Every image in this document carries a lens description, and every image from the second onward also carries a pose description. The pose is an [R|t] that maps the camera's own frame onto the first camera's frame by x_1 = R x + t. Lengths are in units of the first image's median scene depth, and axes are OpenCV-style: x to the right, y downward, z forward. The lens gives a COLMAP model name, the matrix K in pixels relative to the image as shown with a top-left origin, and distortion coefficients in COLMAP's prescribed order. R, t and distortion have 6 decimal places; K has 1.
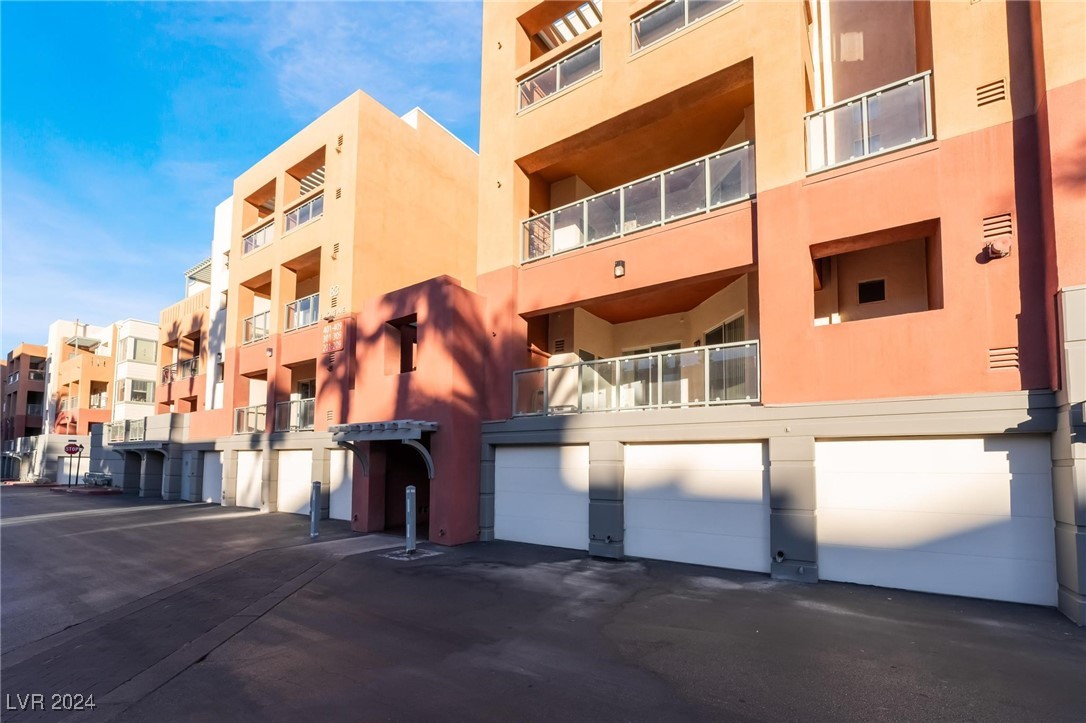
lens RADIAL K [[454.3, 0, 551.1], [0, 454.3, 361.4], [0, 0, 1]] dist [-0.011872, 0.000761]
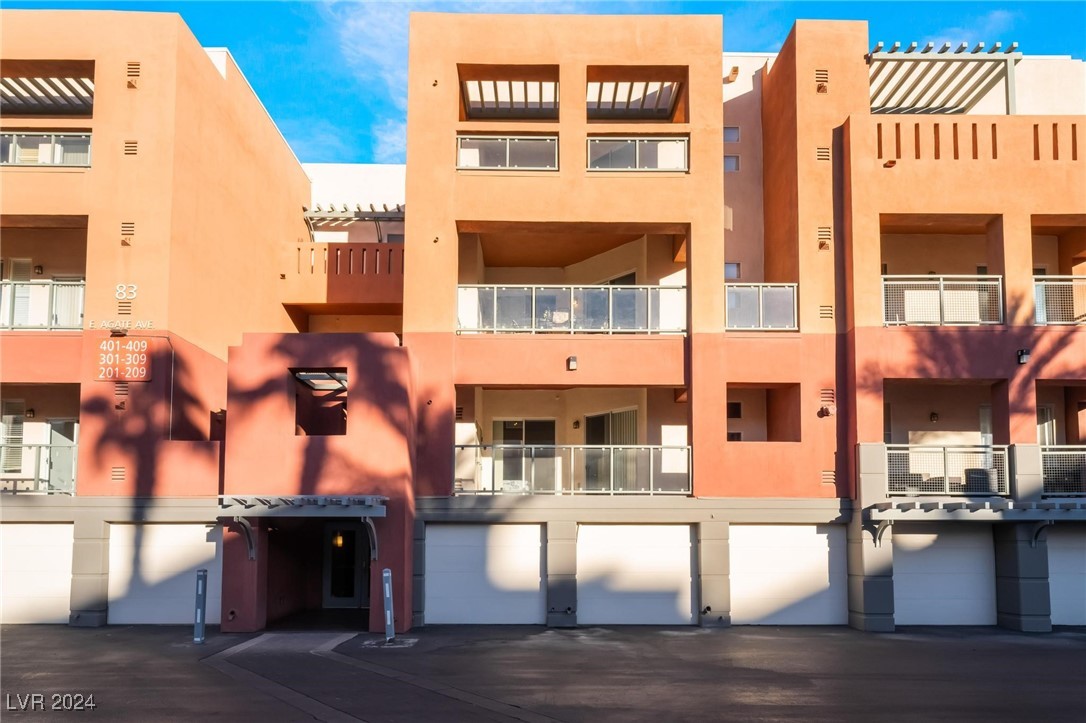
lens RADIAL K [[600.8, 0, 543.0], [0, 600.8, 361.5], [0, 0, 1]] dist [0.003072, -0.000535]
pose [[0.835408, 0.148014, 0.529326, -0.933877], [-0.115472, 0.988828, -0.094259, -0.082339], [-0.537364, 0.017623, 0.843166, -0.272055]]
